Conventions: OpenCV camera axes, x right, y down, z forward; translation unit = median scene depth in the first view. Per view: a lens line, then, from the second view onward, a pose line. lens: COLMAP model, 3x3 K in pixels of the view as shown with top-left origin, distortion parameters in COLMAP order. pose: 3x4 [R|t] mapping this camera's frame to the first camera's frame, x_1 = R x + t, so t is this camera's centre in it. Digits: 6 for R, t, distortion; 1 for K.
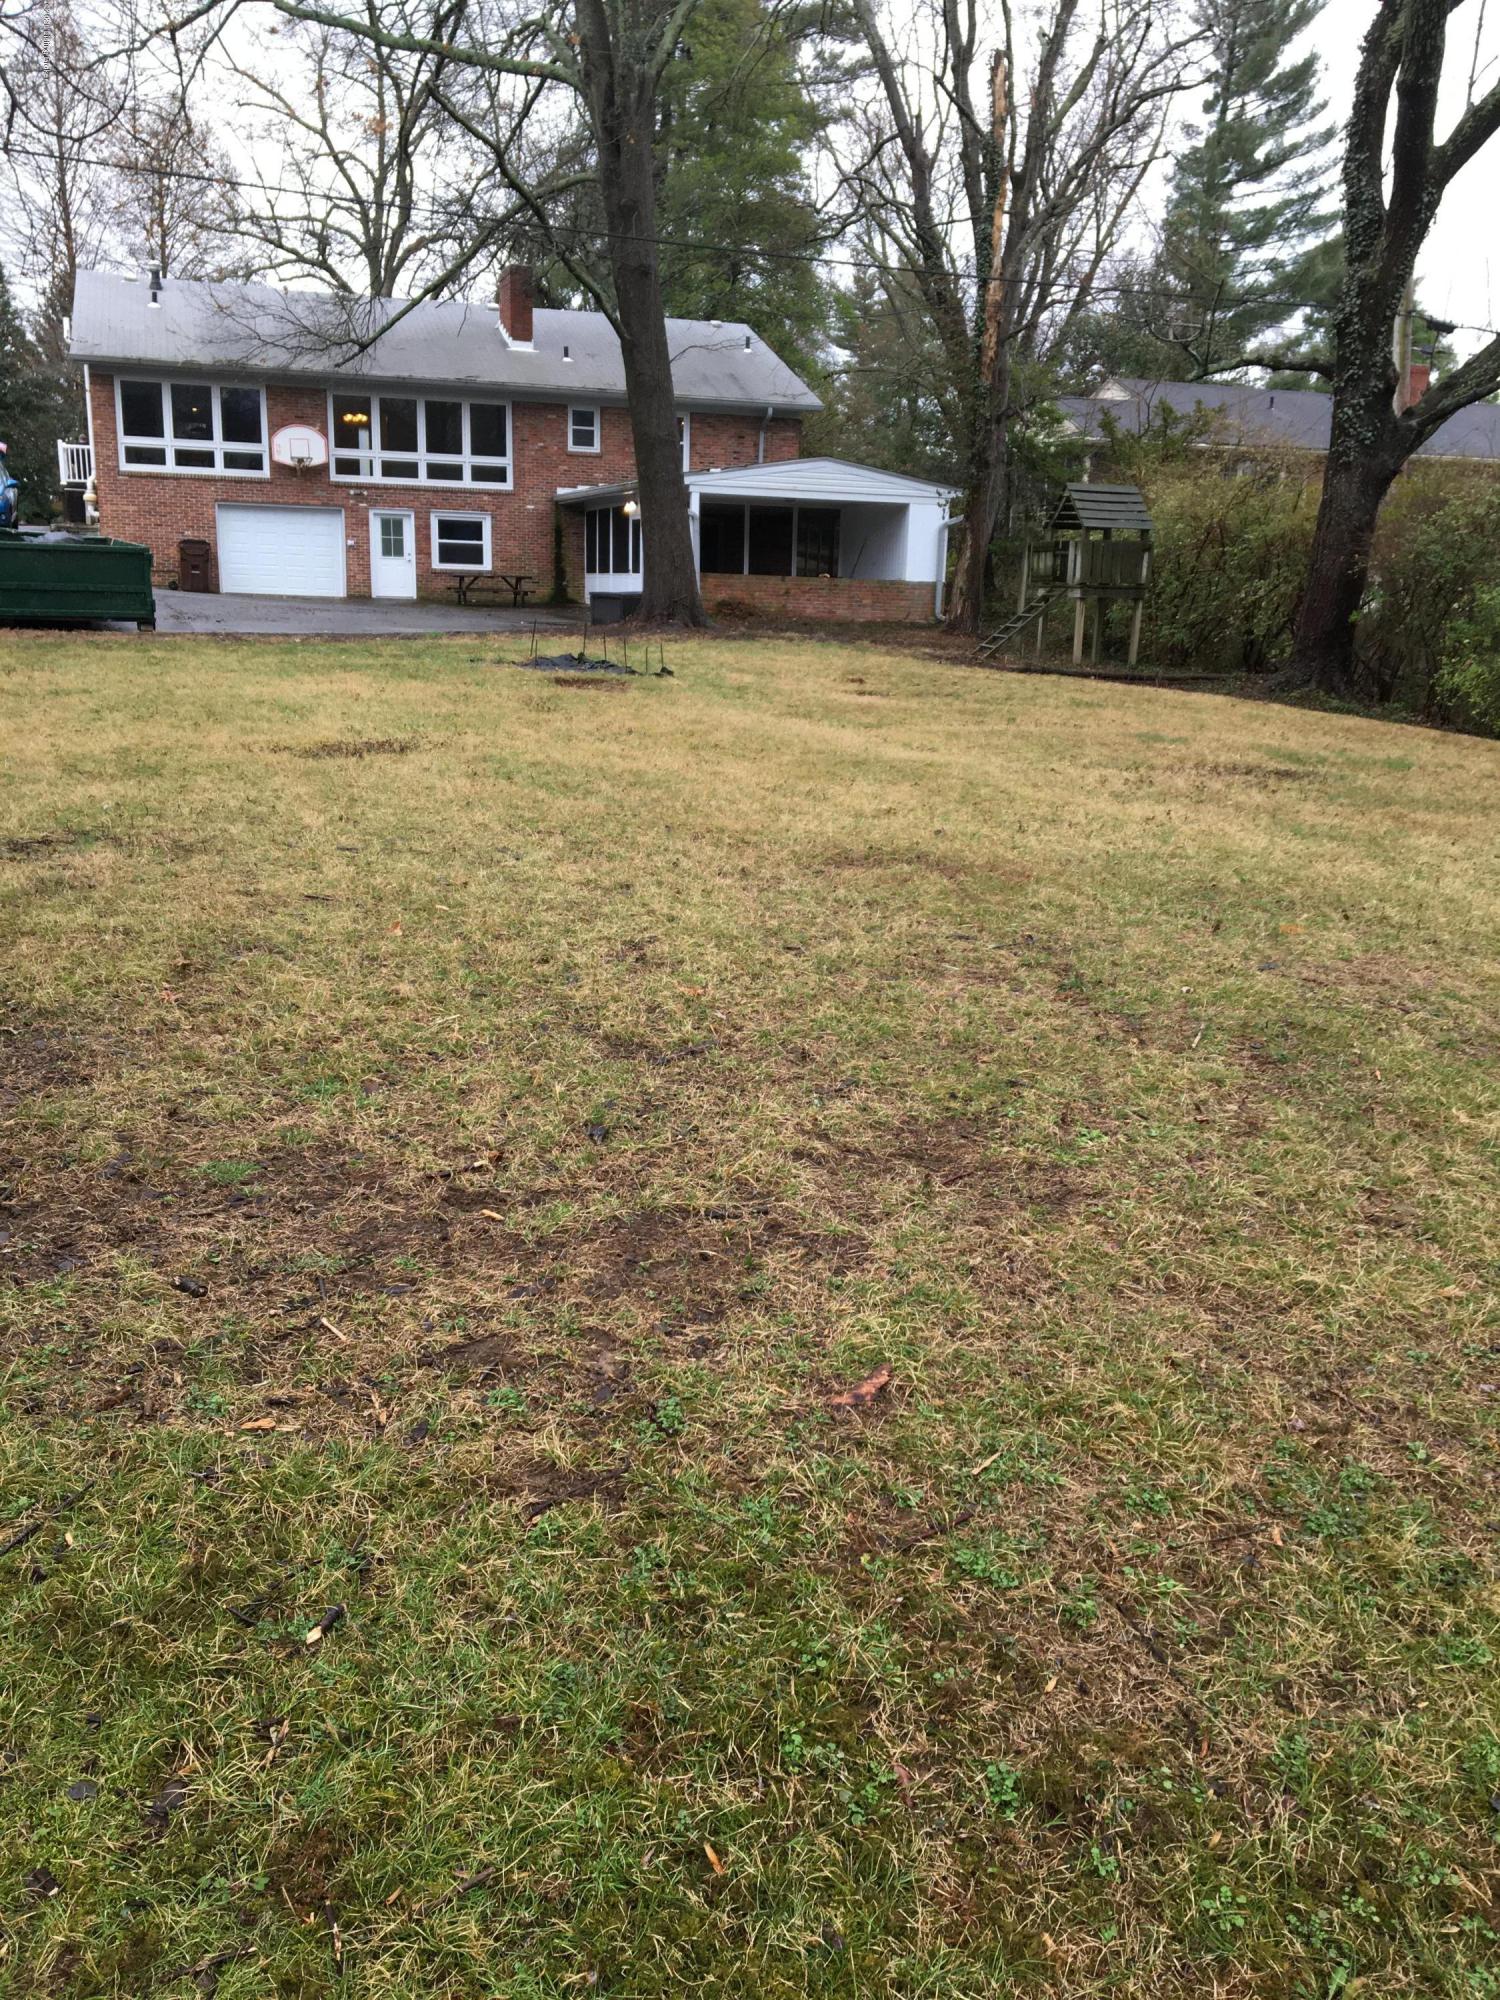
lens RADIAL K [[1661.9, 0, 750.0], [0, 1661.9, 1000.0], [0, 0, 1]] dist [0.099056, -0.185844]
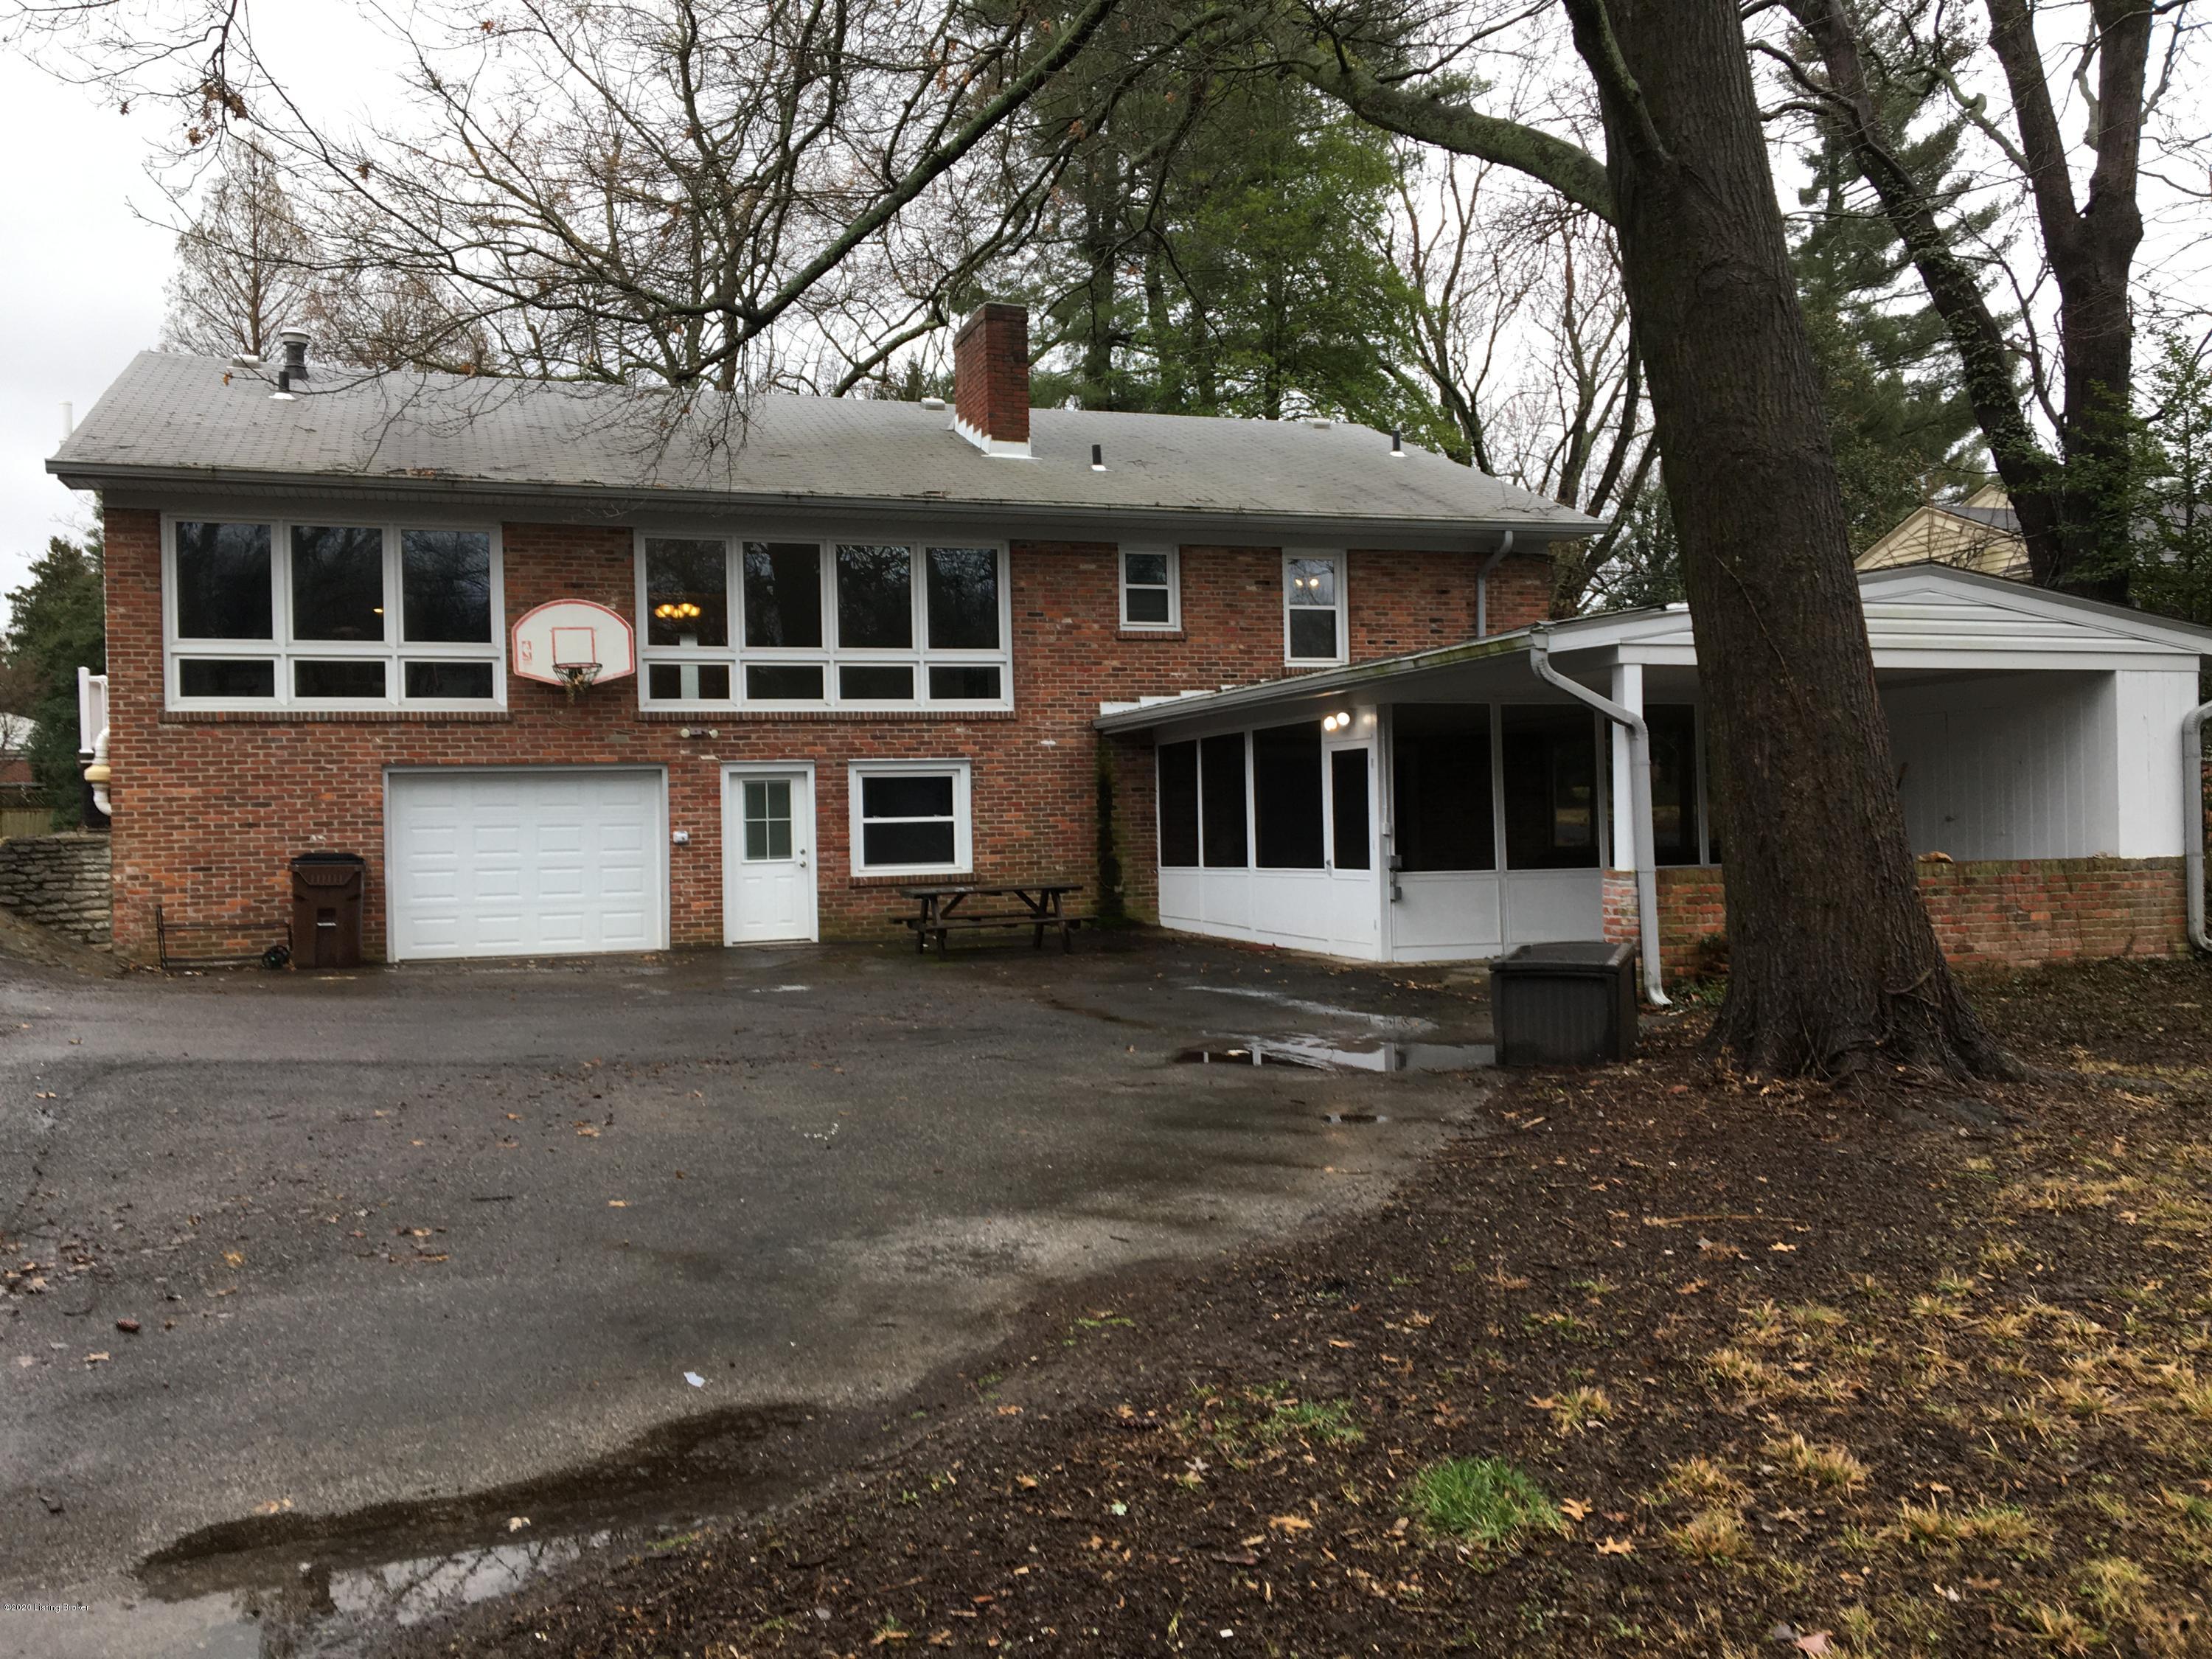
lens RADIAL K [[1838.1, 0, 1101.6], [0, 1838.1, 819.6], [0, 0, 1]] dist [0.099056, -0.185844]
pose [[0.998283, -0.054118, 0.022398, -0.131512], [0.058001, 0.966612, -0.249595, -0.140972], [-0.008143, 0.250466, 0.968091, 0.497564]]
